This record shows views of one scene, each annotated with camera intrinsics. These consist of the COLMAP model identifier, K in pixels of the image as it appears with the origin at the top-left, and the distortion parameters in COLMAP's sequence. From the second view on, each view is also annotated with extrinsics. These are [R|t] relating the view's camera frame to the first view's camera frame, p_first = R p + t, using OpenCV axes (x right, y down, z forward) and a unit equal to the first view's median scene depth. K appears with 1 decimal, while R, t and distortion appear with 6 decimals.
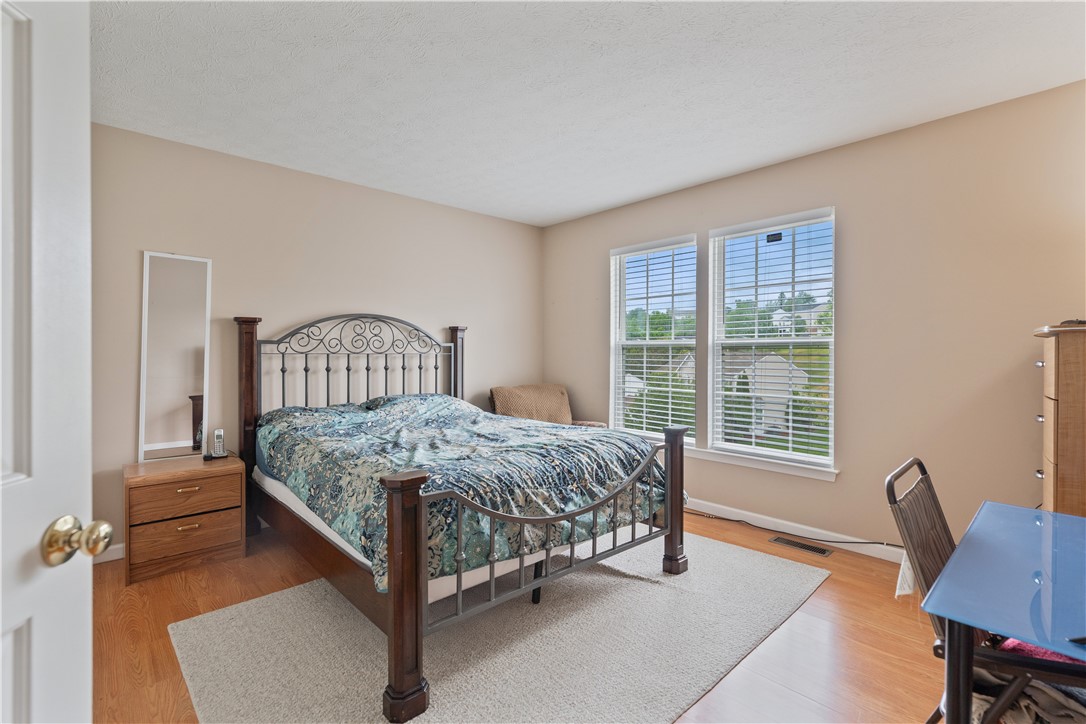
lens RADIAL K [[503.9, 0, 547.0], [0, 503.9, 358.6], [0, 0, 1]] dist [-0.000303, -0.000305]
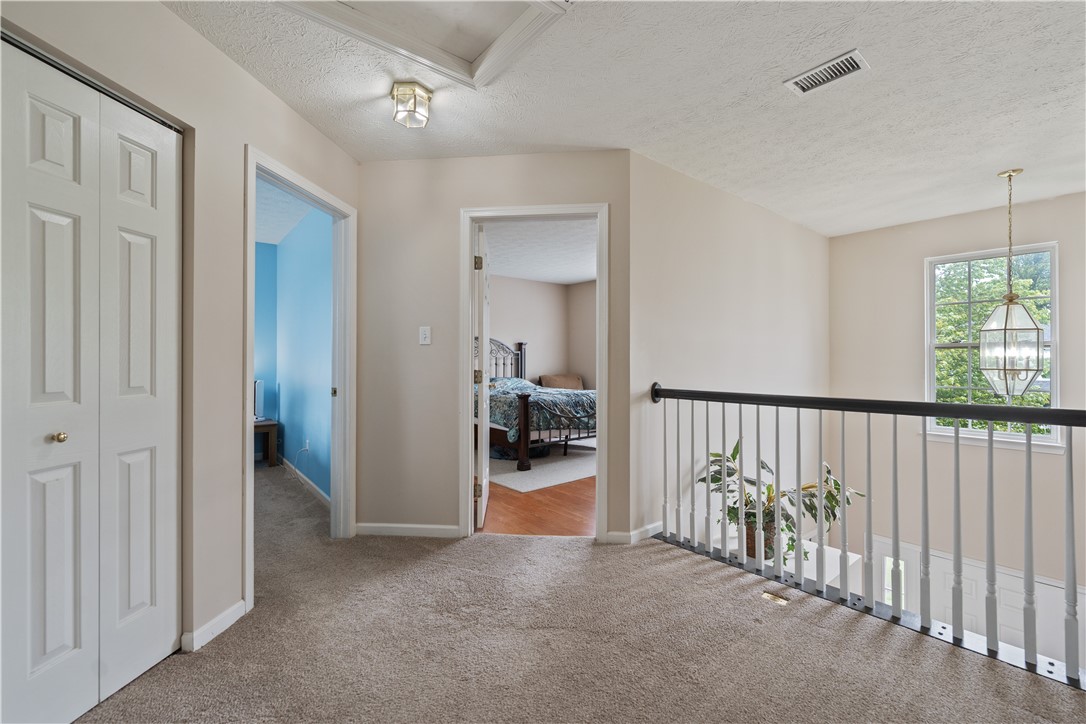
lens RADIAL K [[460.1, 0, 543.0], [0, 460.1, 362.0], [0, 0, 1]] dist [-0.000452, -0.000003]
pose [[0.998400, -0.004421, -0.056375, -0.000834], [0.004152, 0.999979, -0.004892, 0.020935], [0.056395, 0.004650, 0.998398, -0.823262]]
